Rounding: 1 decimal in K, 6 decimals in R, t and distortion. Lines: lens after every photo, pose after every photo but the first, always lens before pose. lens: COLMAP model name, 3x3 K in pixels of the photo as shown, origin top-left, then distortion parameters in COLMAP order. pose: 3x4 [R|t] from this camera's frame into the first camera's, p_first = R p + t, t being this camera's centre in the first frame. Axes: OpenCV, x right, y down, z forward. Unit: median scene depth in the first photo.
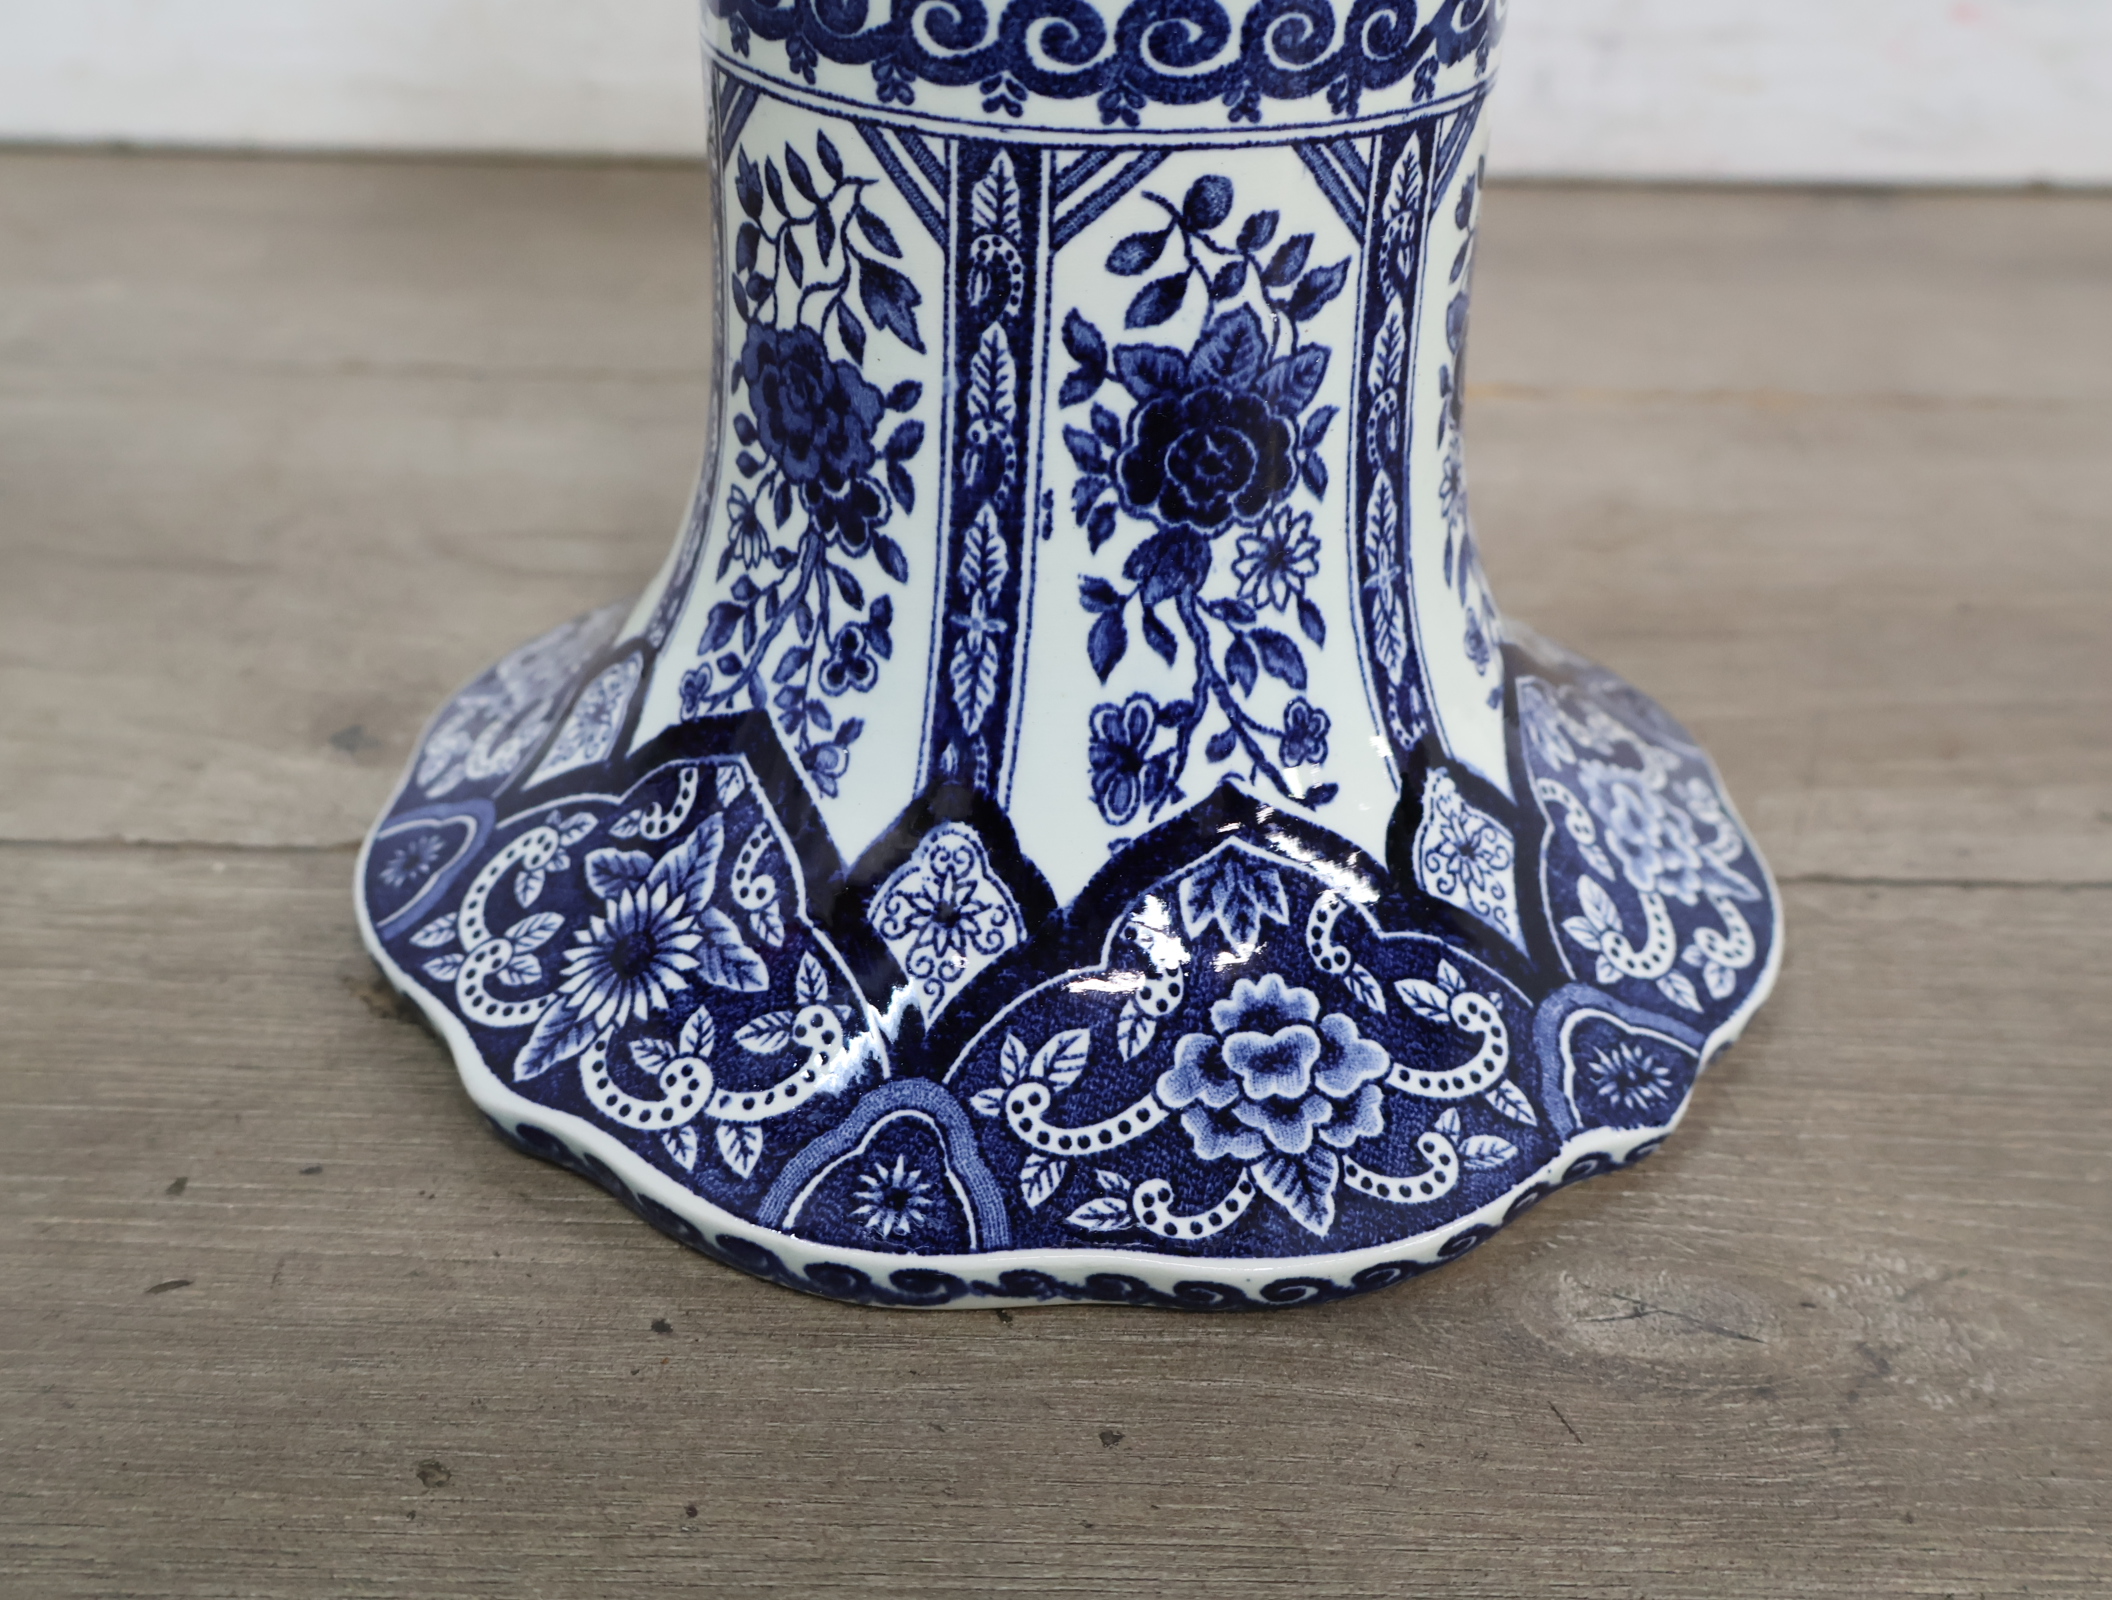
lens RADIAL K [[2193.7, 0, 1059.0], [0, 2193.7, 766.7], [0, 0, 1]] dist [0.011178, 0.000000]
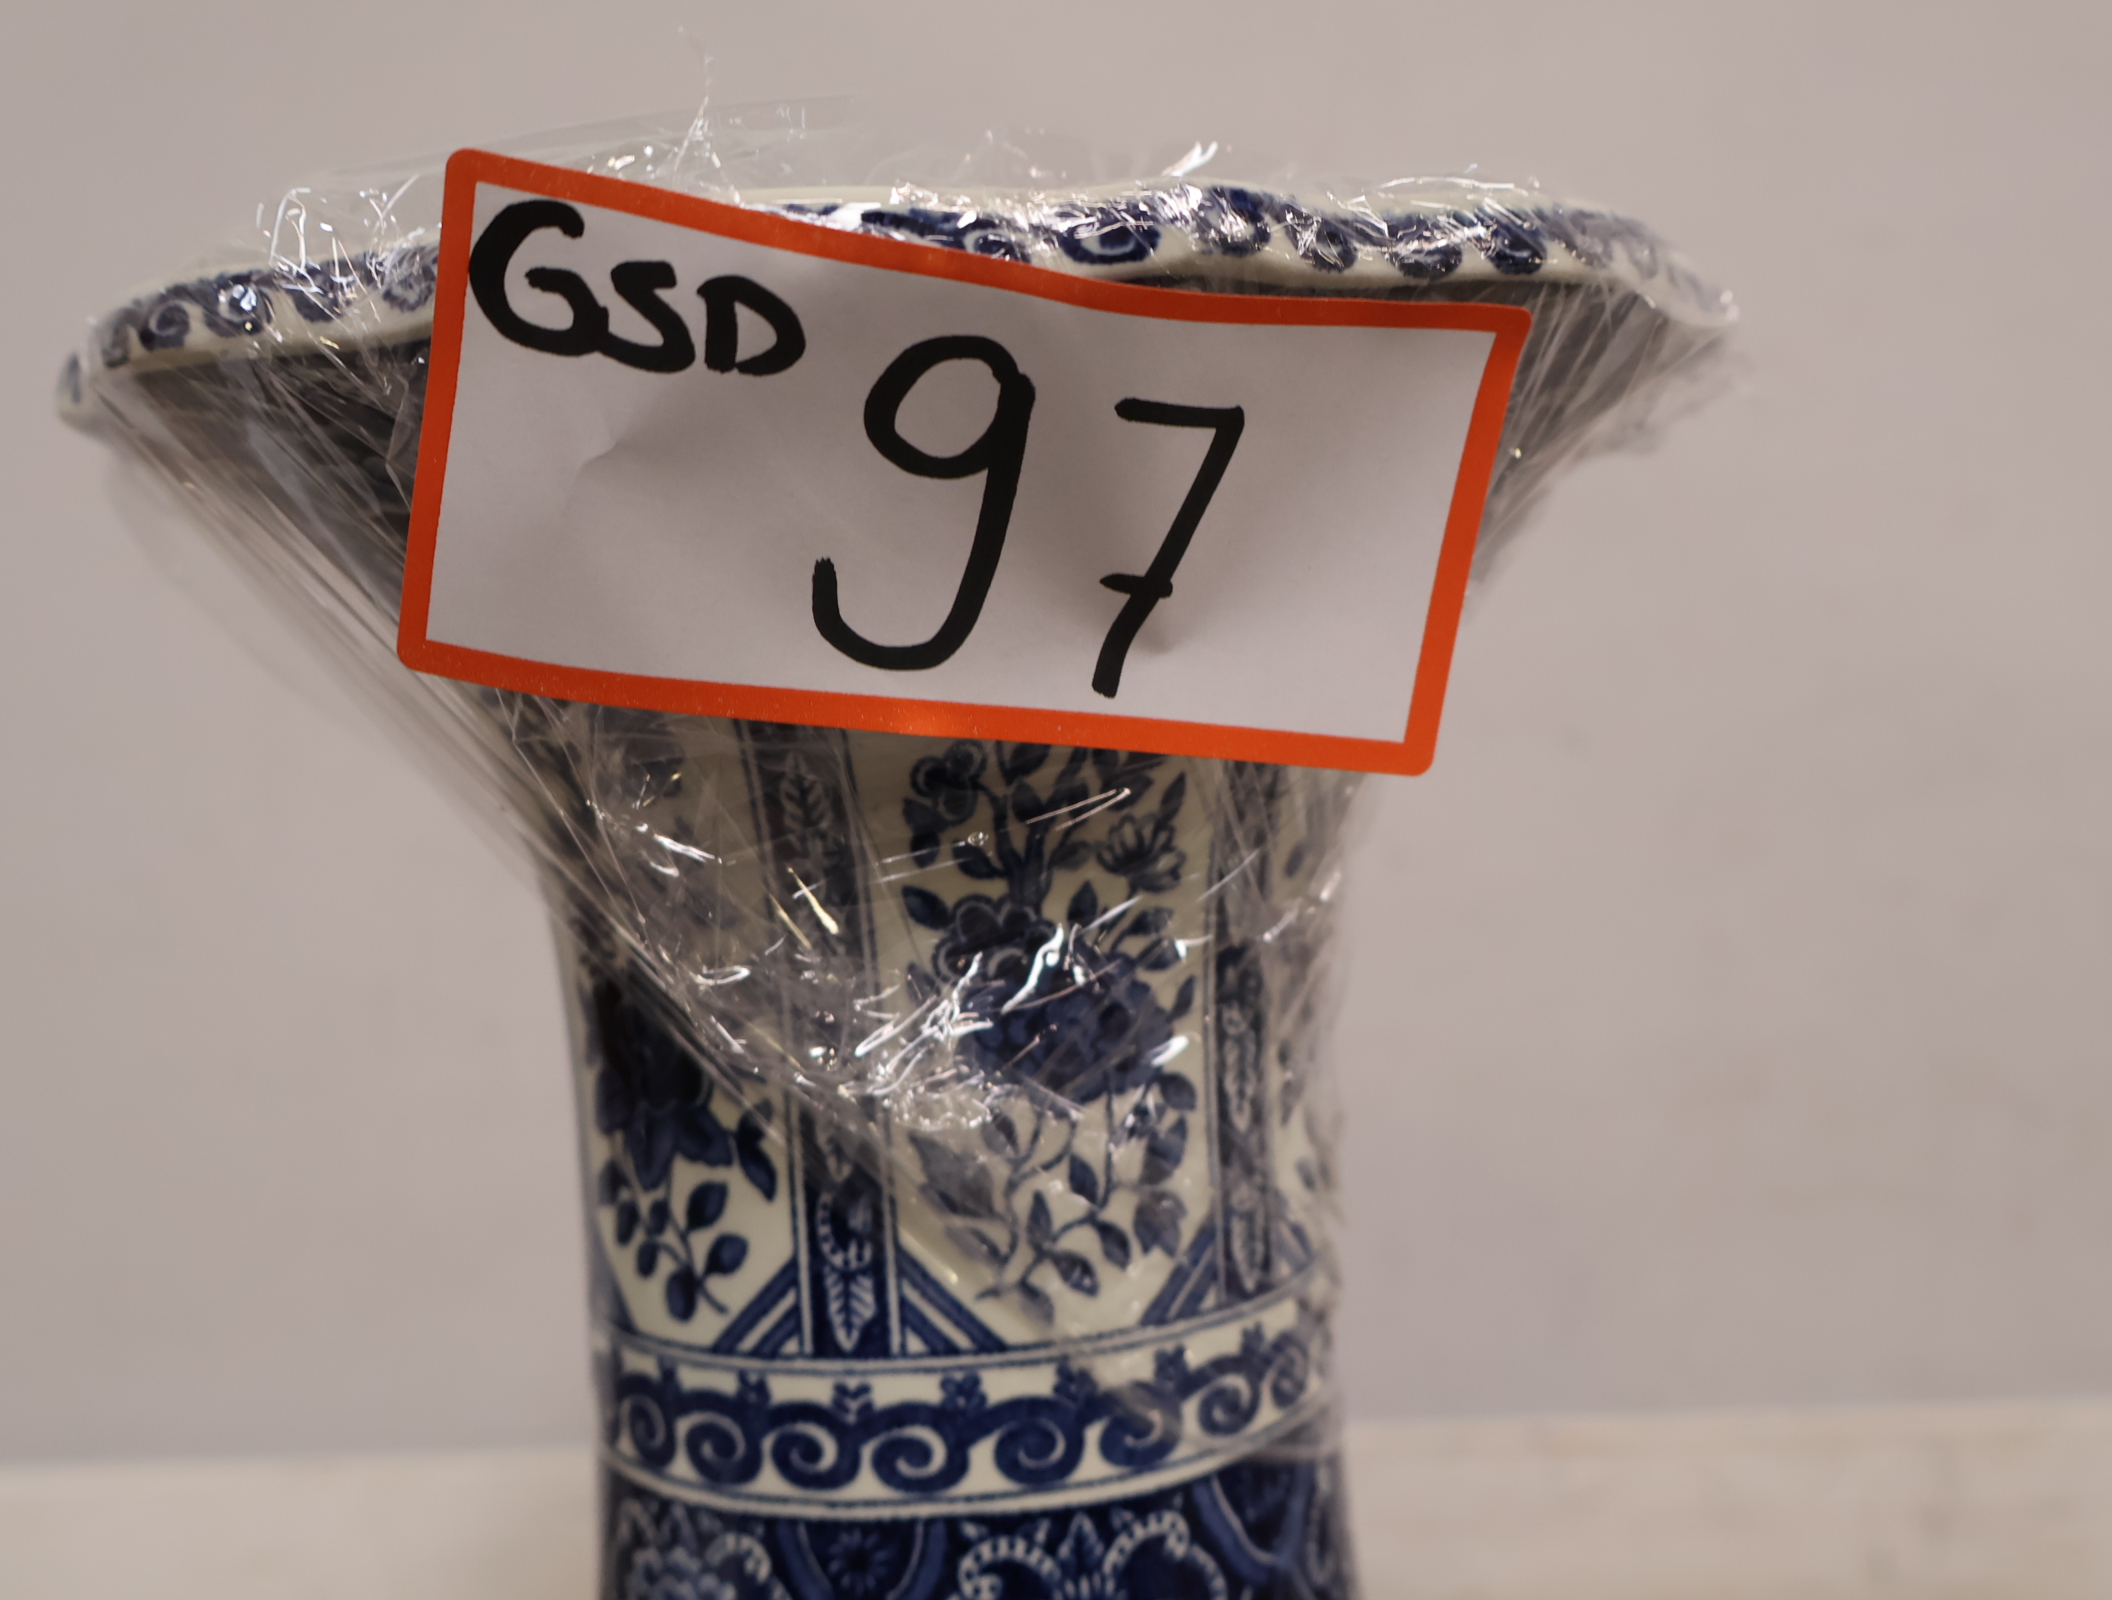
lens RADIAL K [[2193.7, 0, 1054.9], [0, 2193.7, 805.1], [0, 0, 1]] dist [0.011178, 0.000000]
pose [[-0.903285, 0.064118, 0.424224, -0.530822], [-0.297095, -0.806829, -0.510649, 0.403928], [0.309534, -0.587296, 0.747845, 0.359799]]
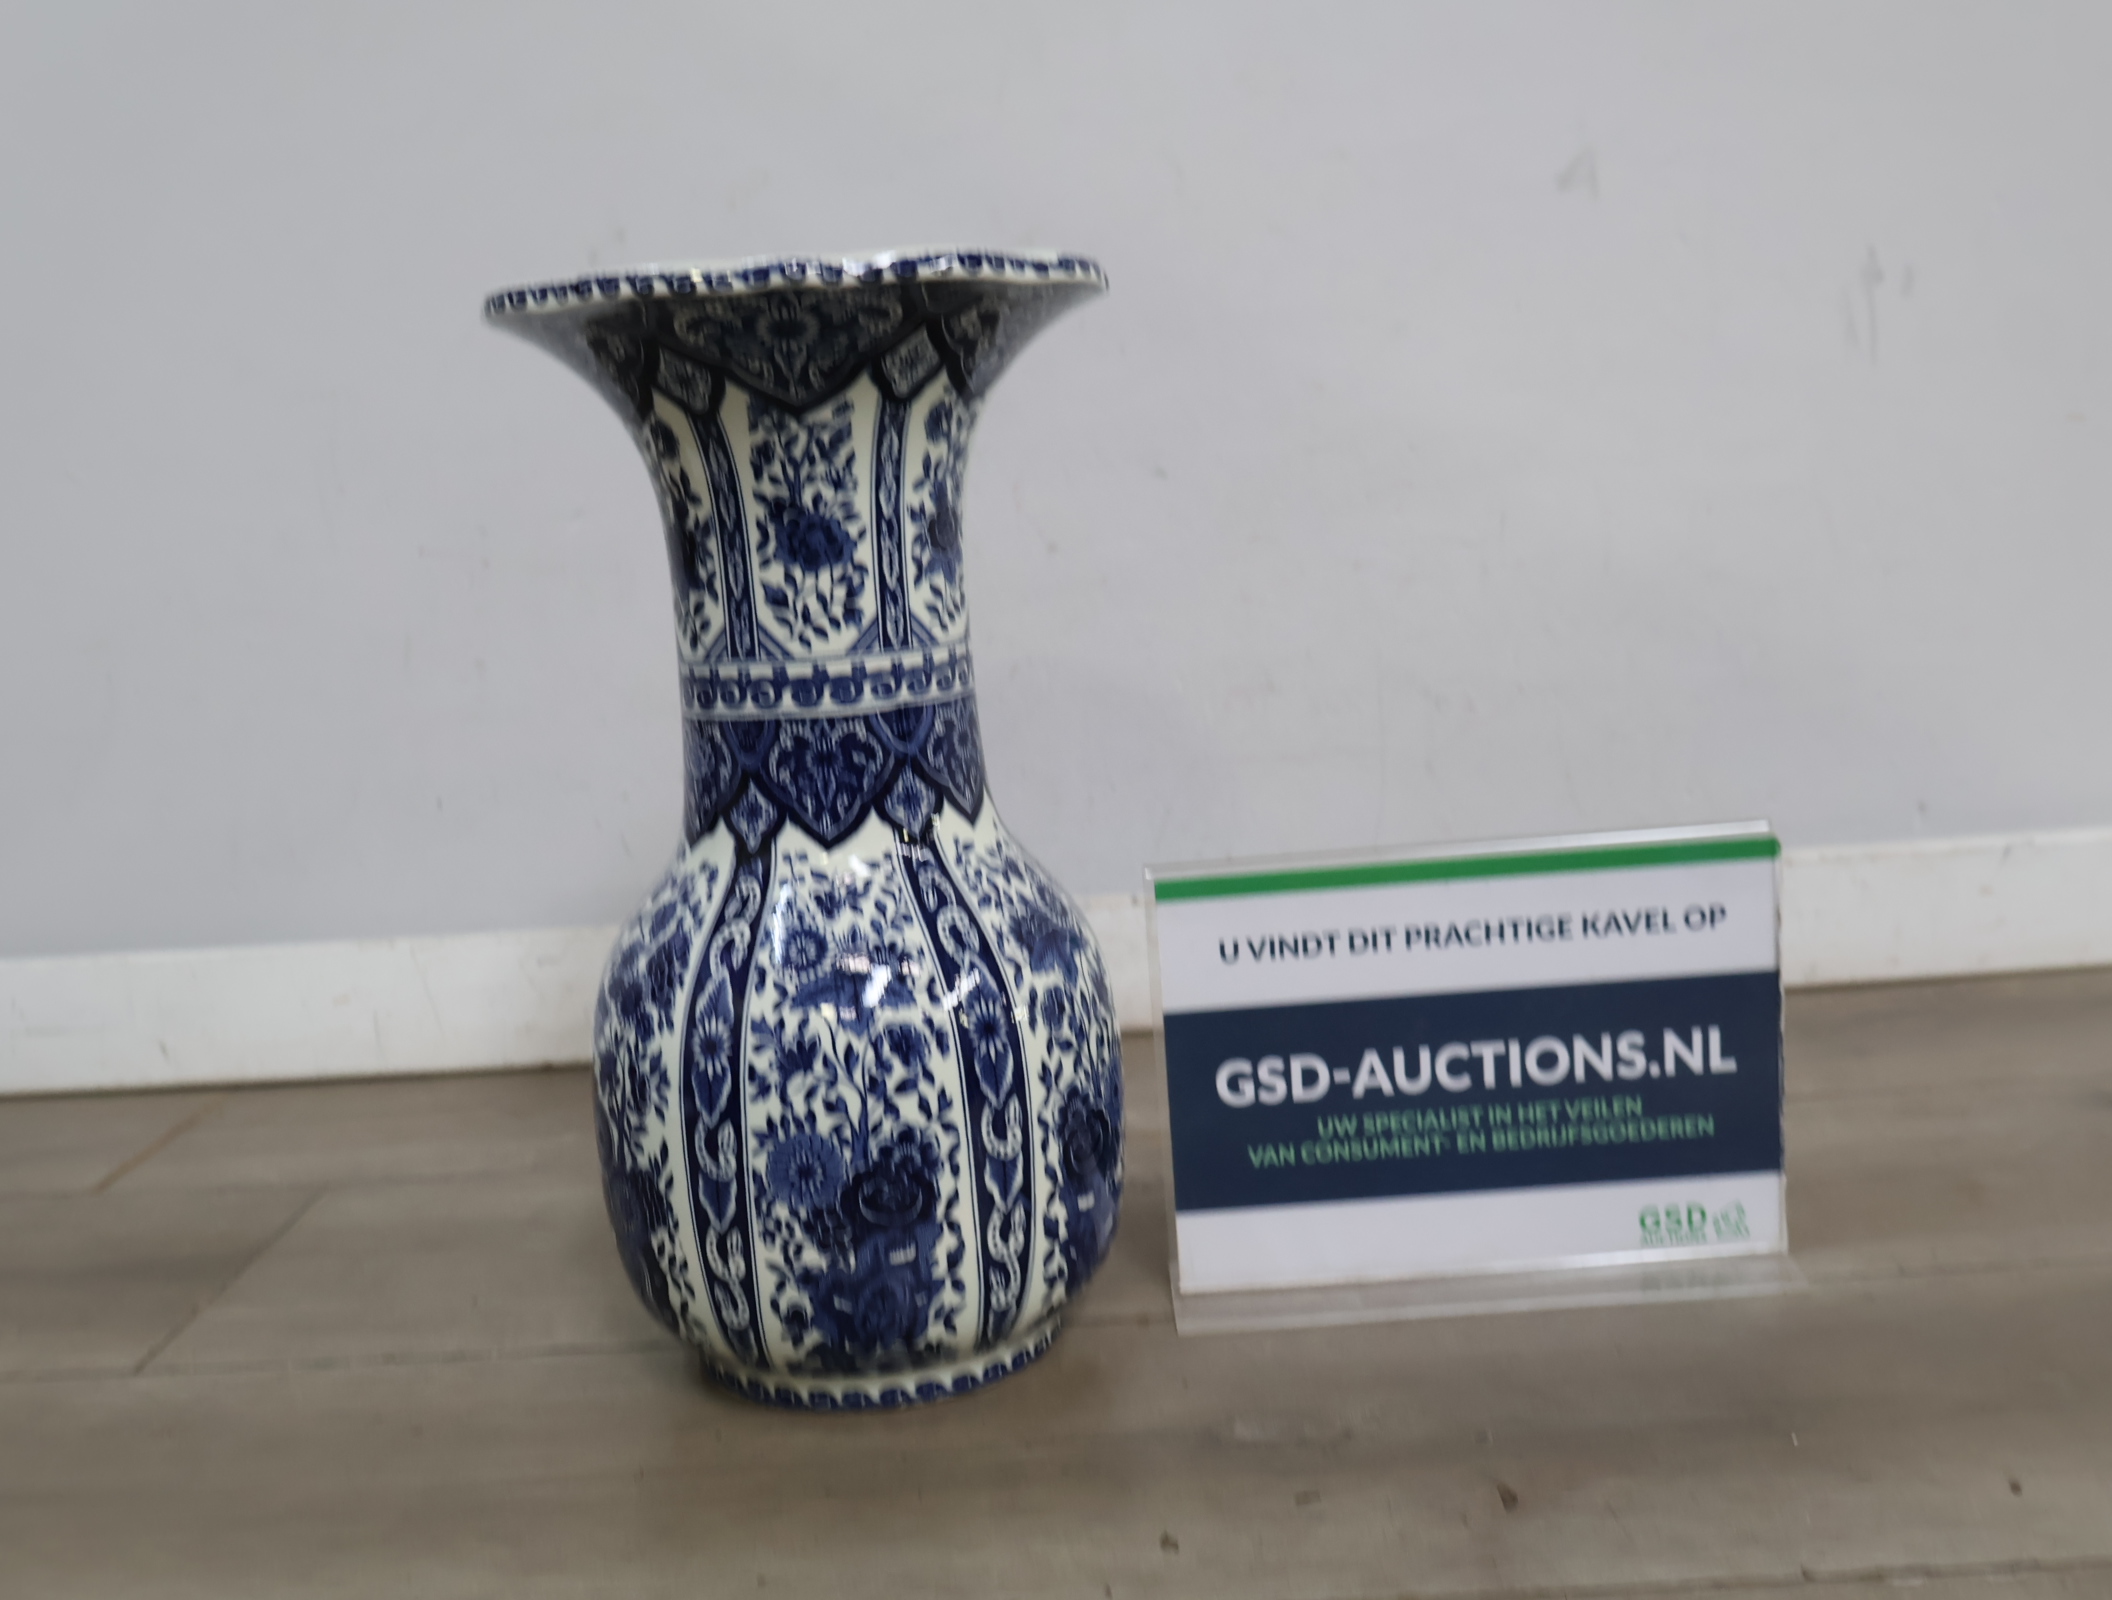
lens RADIAL K [[2193.7, 0, 1062.4], [0, 2193.7, 788.6], [0, 0, 1]] dist [0.011178, 0.000000]
pose [[-0.779672, -0.014085, 0.626030, -2.036510], [-0.403936, -0.752616, -0.520004, 0.875247], [0.478484, -0.658309, 0.581104, -0.583445]]
